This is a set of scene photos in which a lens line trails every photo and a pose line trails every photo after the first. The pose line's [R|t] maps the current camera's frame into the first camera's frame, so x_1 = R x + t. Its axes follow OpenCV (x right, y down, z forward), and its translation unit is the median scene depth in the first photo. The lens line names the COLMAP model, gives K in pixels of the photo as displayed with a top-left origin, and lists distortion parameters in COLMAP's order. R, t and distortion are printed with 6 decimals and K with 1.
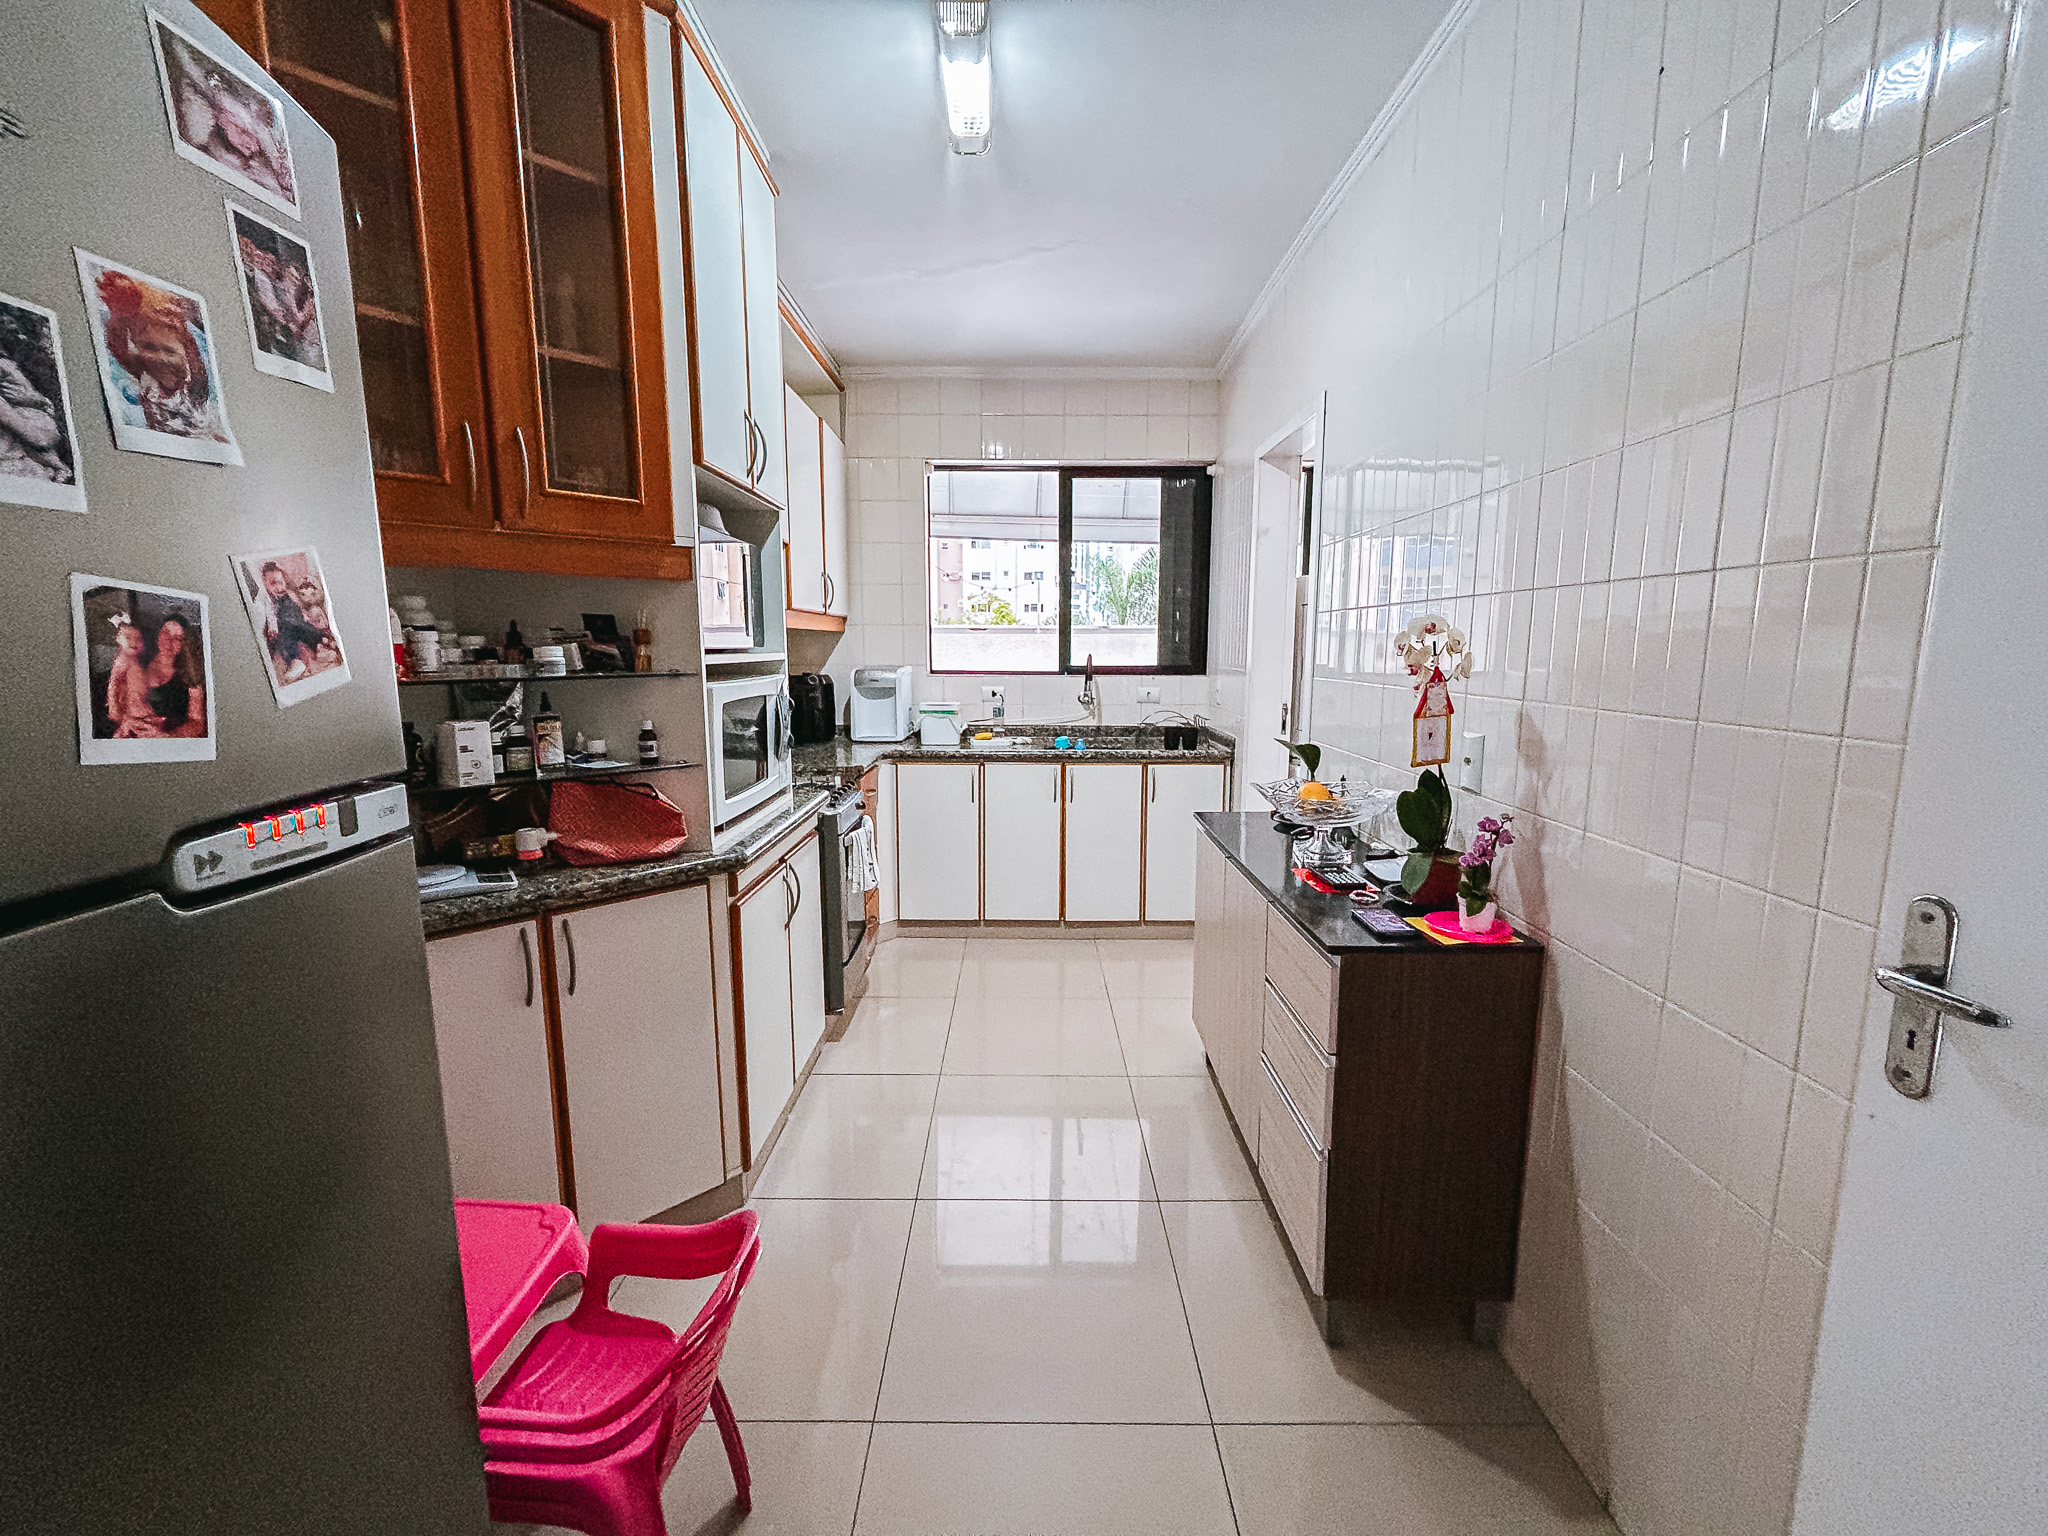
lens RADIAL K [[827.3, 0, 1027.9], [0, 827.3, 759.1], [0, 0, 1]] dist [0.001969, -0.000541]
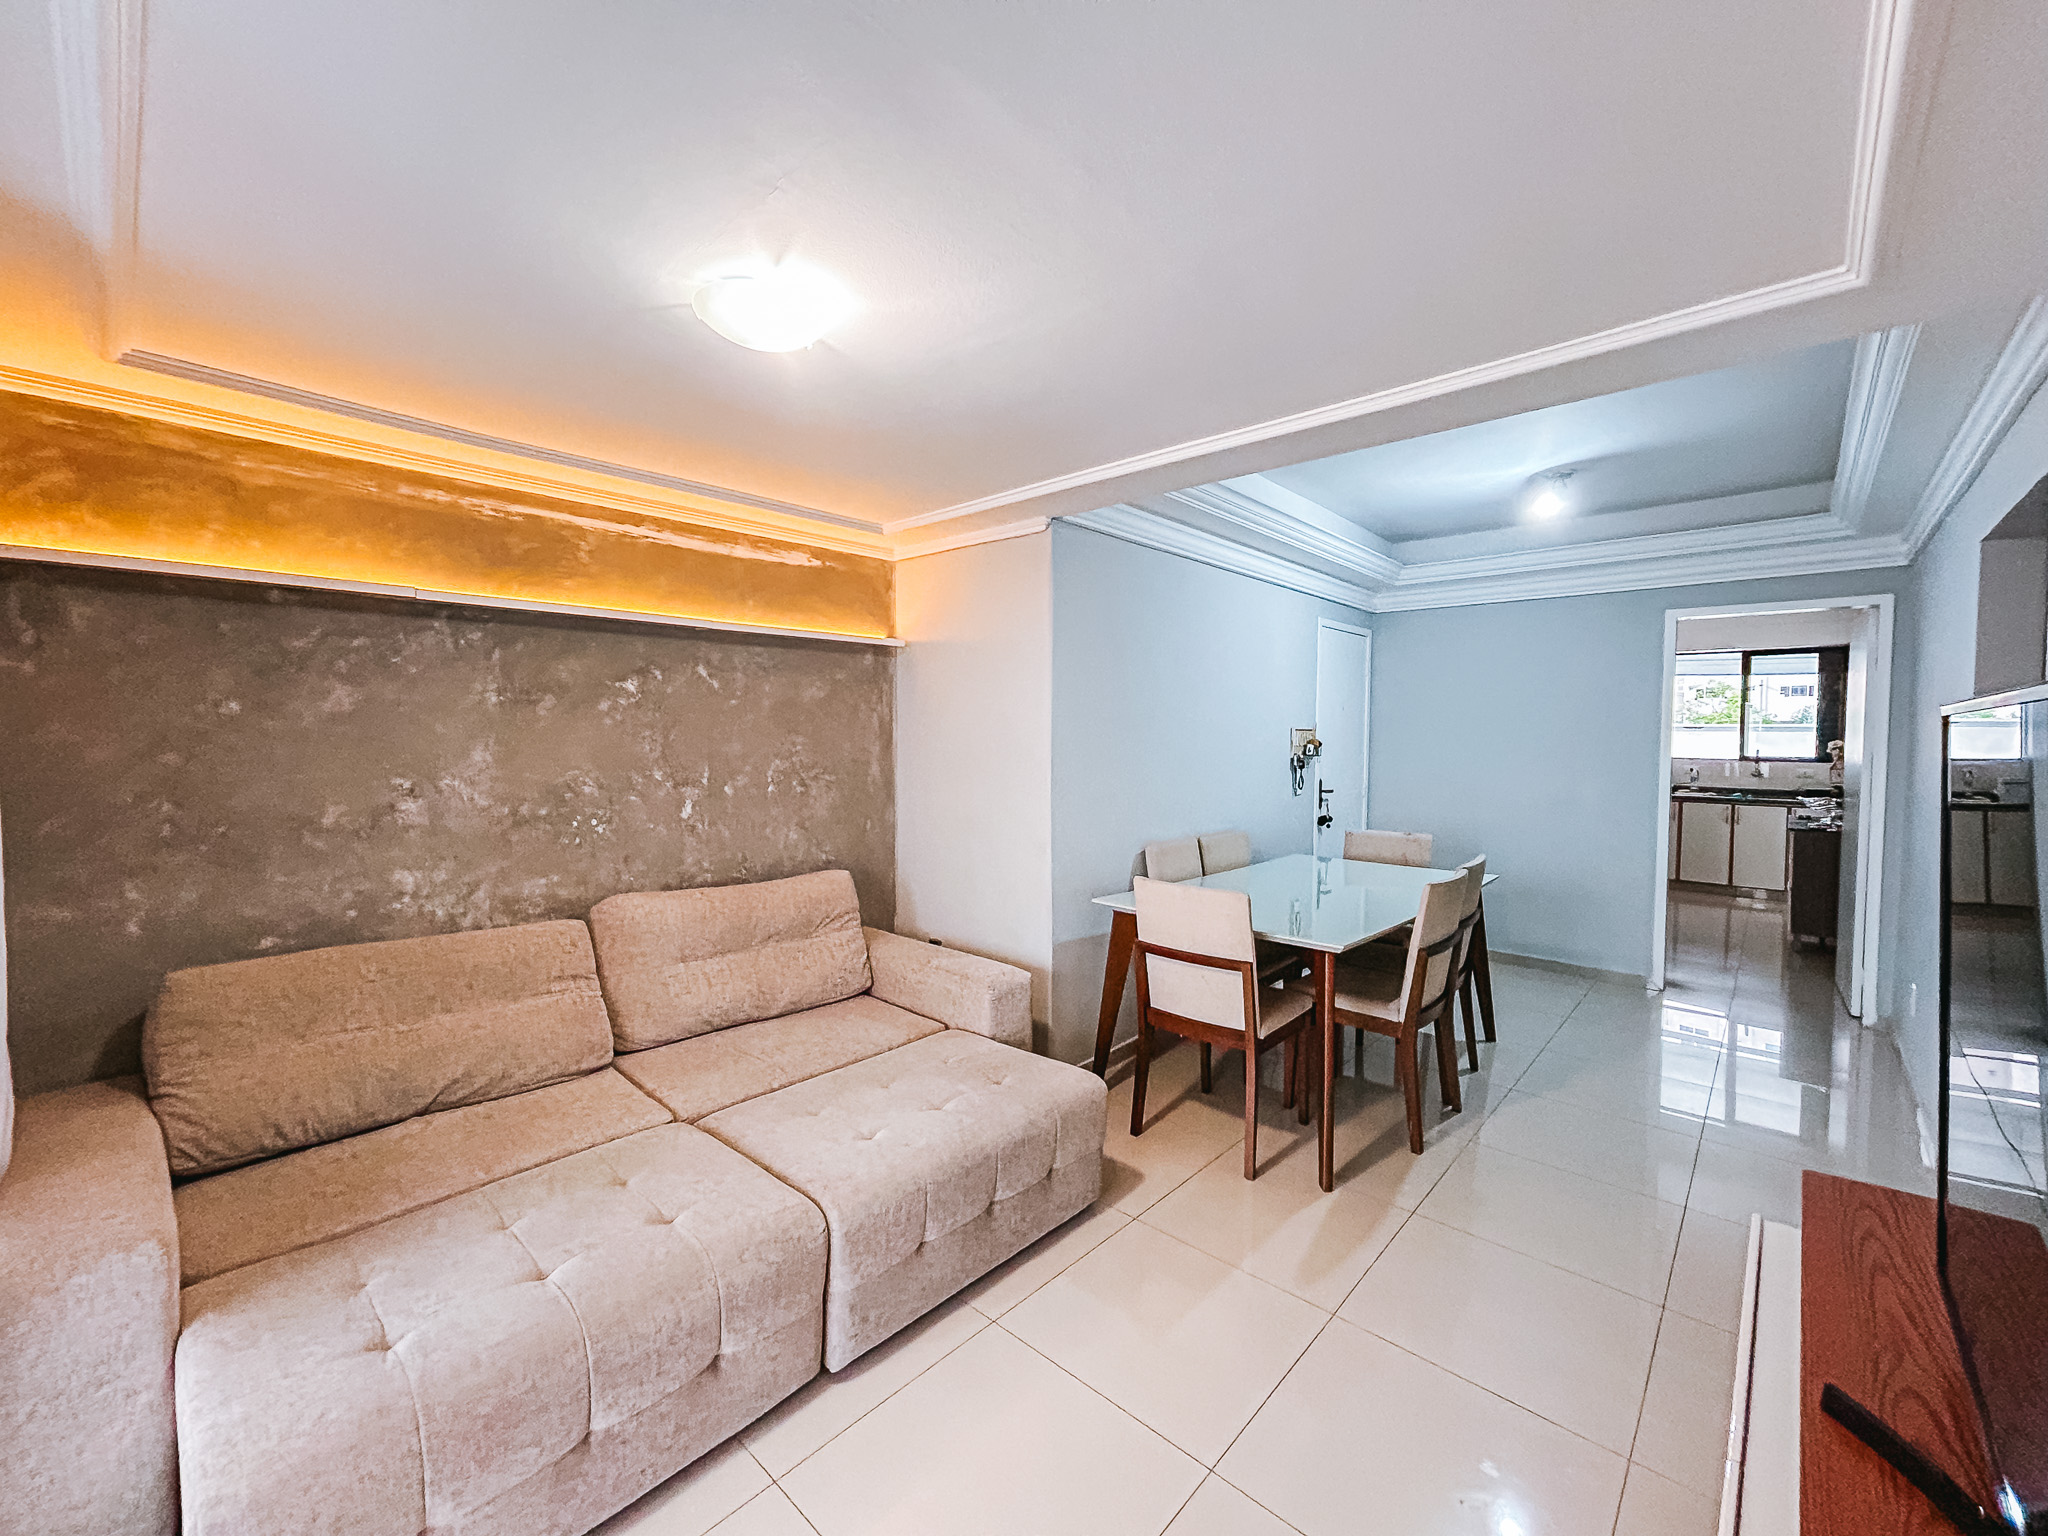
lens RADIAL K [[833.2, 0, 1020.5], [0, 833.2, 762.6], [0, 0, 1]] dist [-0.009199, 0.006702]
pose [[0.736074, 0.029156, -0.676273, 0.284882], [-0.099115, 0.992946, -0.065071, 0.454564], [0.669605, 0.114926, 0.733772, -3.595213]]
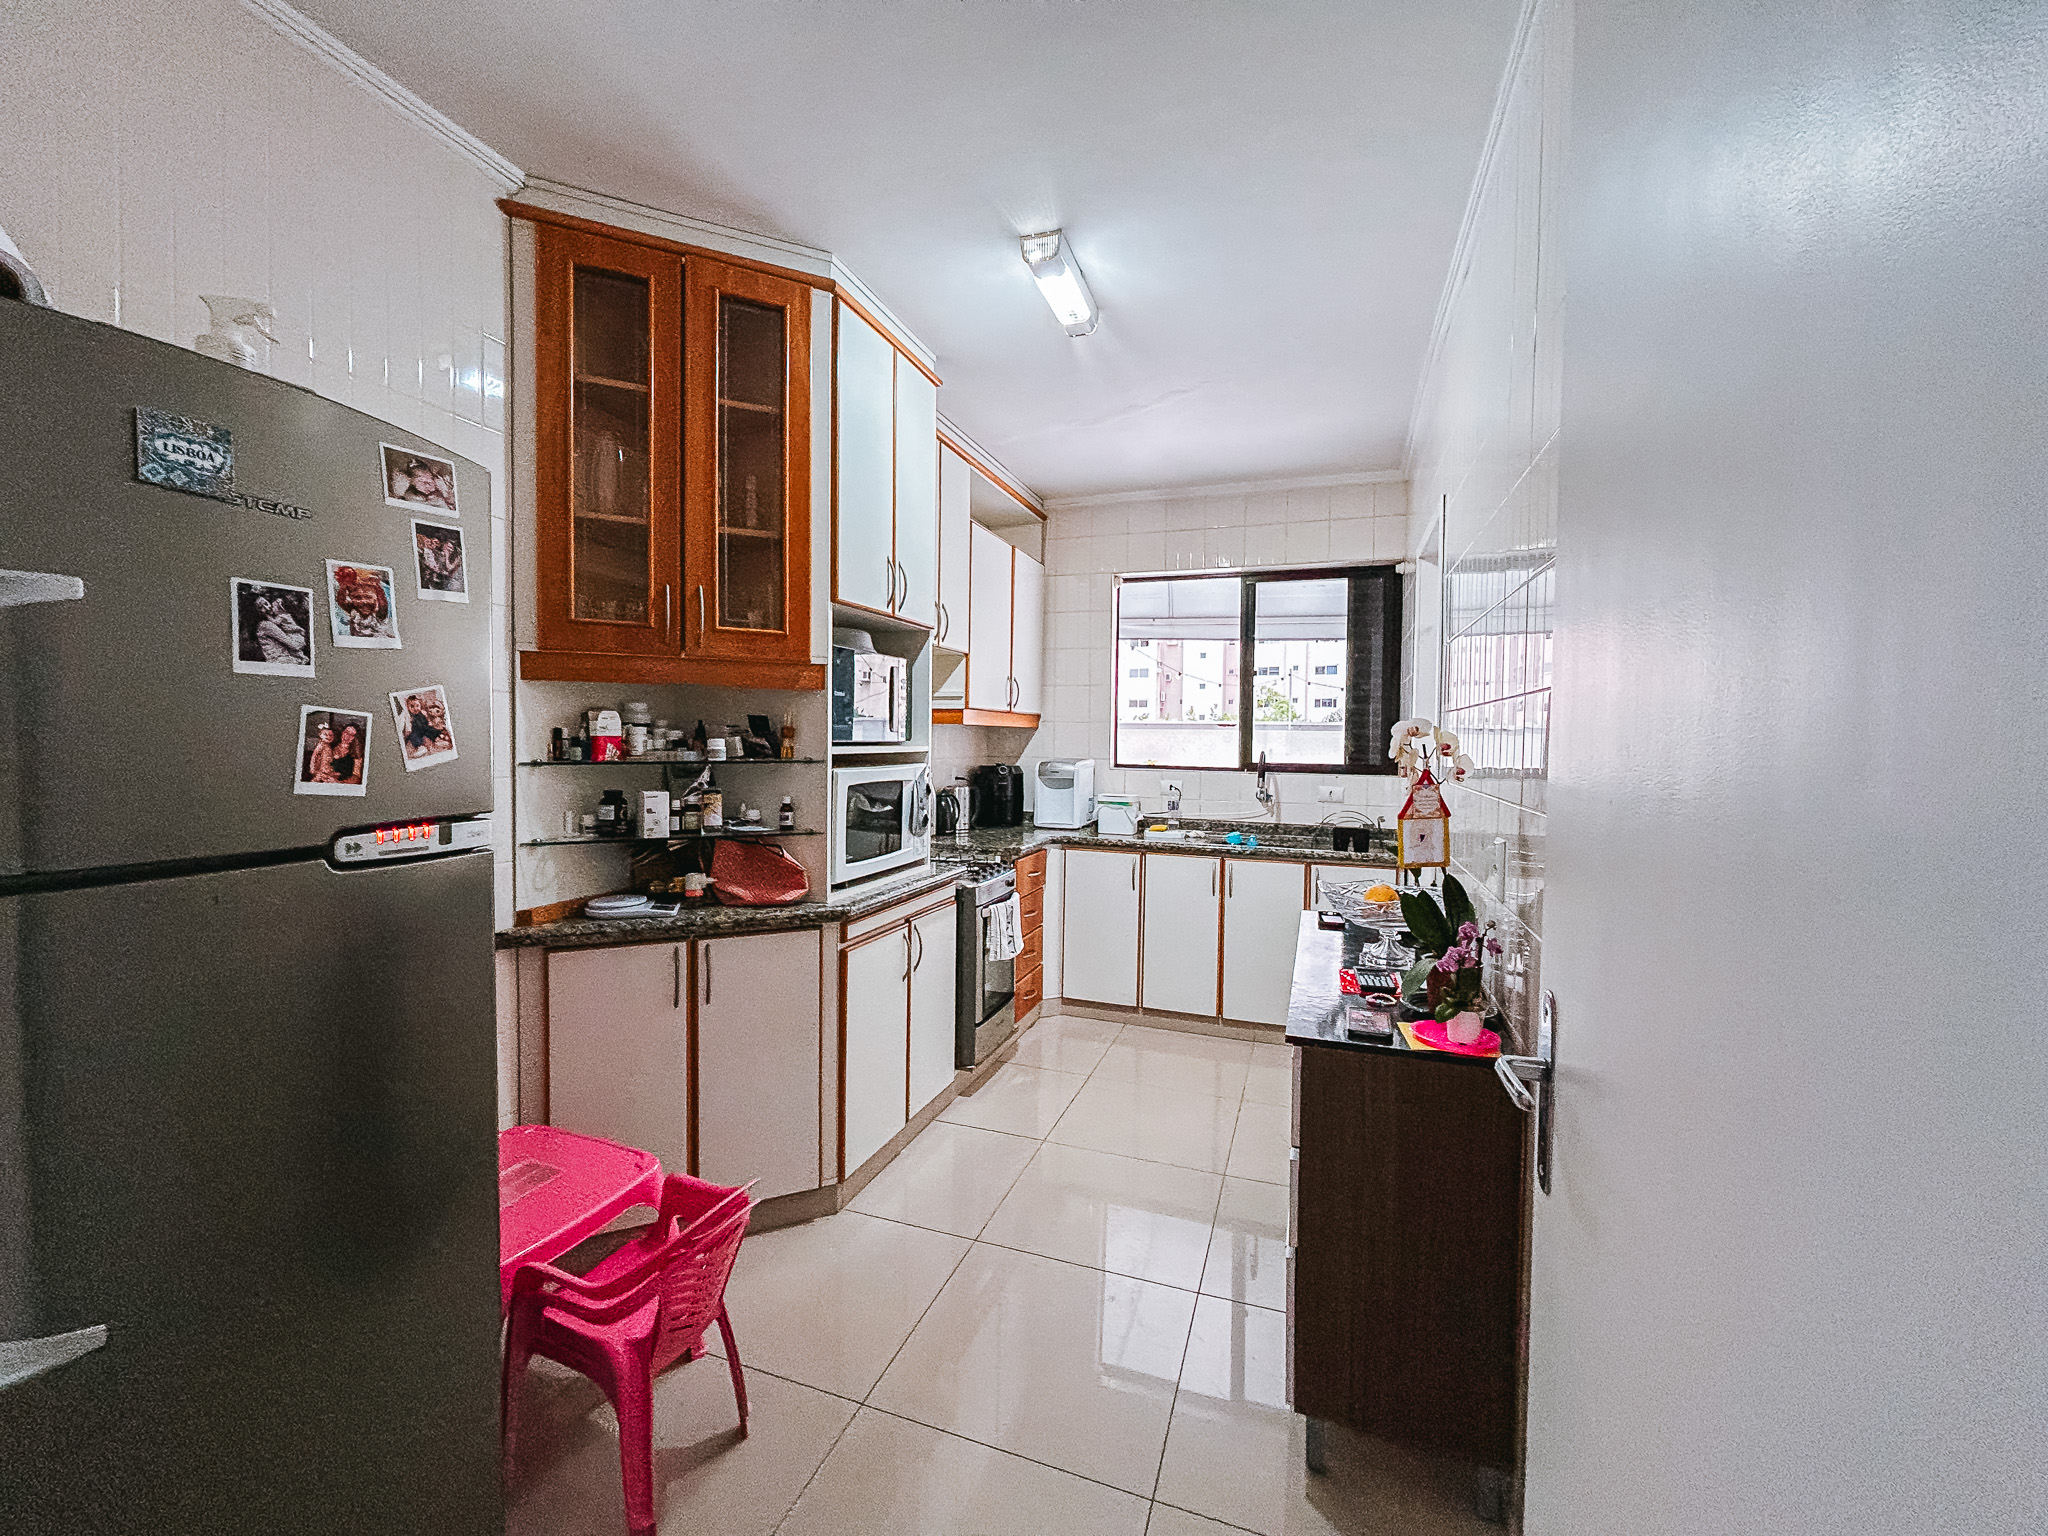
lens RADIAL K [[827.3, 0, 1027.9], [0, 827.3, 759.1], [0, 0, 1]] dist [0.001969, -0.000541]
pose [[0.943288, 0.020220, -0.331360, 0.328817], [-0.057599, 0.992973, -0.103375, 0.007516], [0.326941, 0.116599, 0.937824, -0.096211]]
